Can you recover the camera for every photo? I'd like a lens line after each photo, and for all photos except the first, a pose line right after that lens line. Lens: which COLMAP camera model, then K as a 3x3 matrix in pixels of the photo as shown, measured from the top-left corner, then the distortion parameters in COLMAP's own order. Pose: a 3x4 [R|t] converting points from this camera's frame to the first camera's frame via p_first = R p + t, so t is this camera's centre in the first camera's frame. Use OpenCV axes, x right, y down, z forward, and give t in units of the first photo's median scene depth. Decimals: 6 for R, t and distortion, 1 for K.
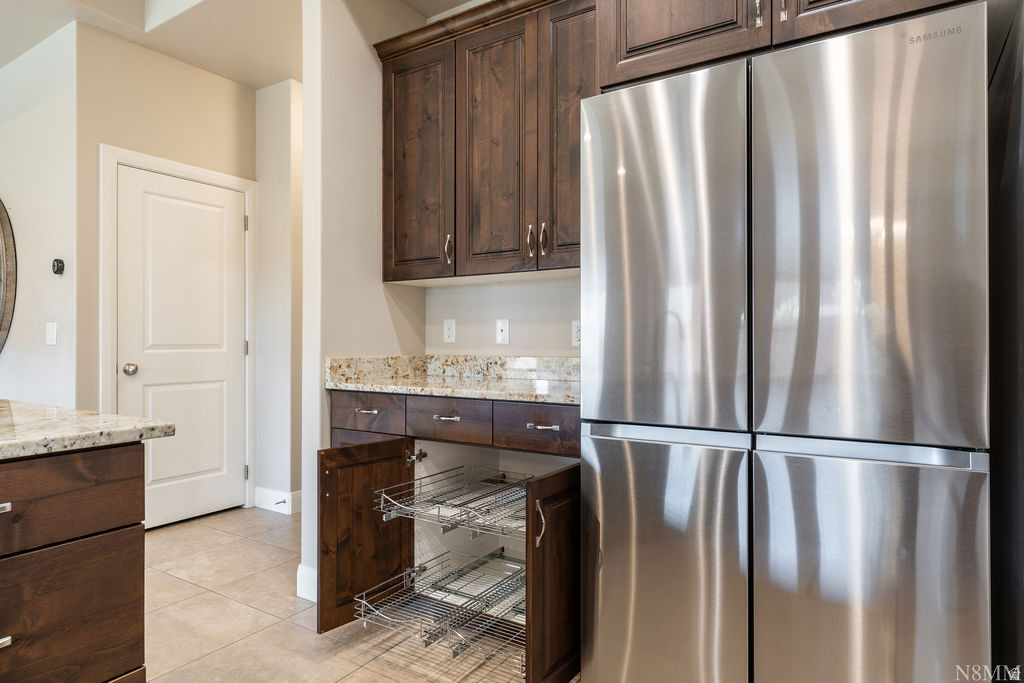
lens RADIAL K [[603.5, 0, 512.7], [0, 603.5, 342.0], [0, 0, 1]] dist [0.002808, 0.000261]
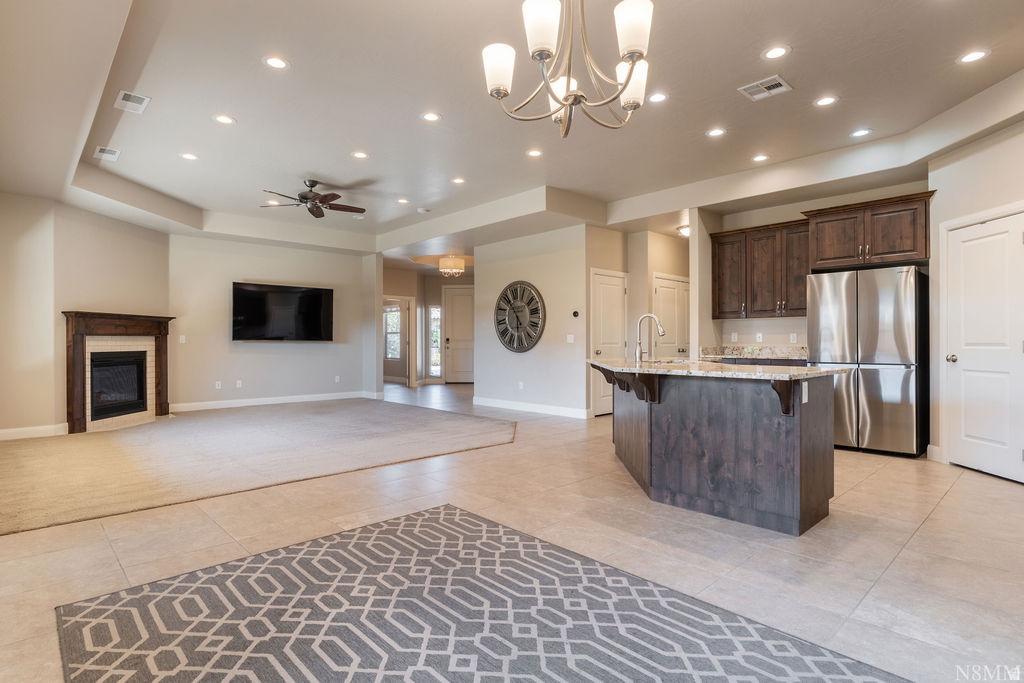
lens RADIAL K [[529.1, 0, 507.9], [0, 529.1, 341.9], [0, 0, 1]] dist [-0.004479, -0.001020]
pose [[0.965758, -0.002928, -0.259429, -0.537632], [0.003460, 0.999993, 0.001592, -0.006736], [0.259422, -0.002435, 0.965761, -1.710483]]
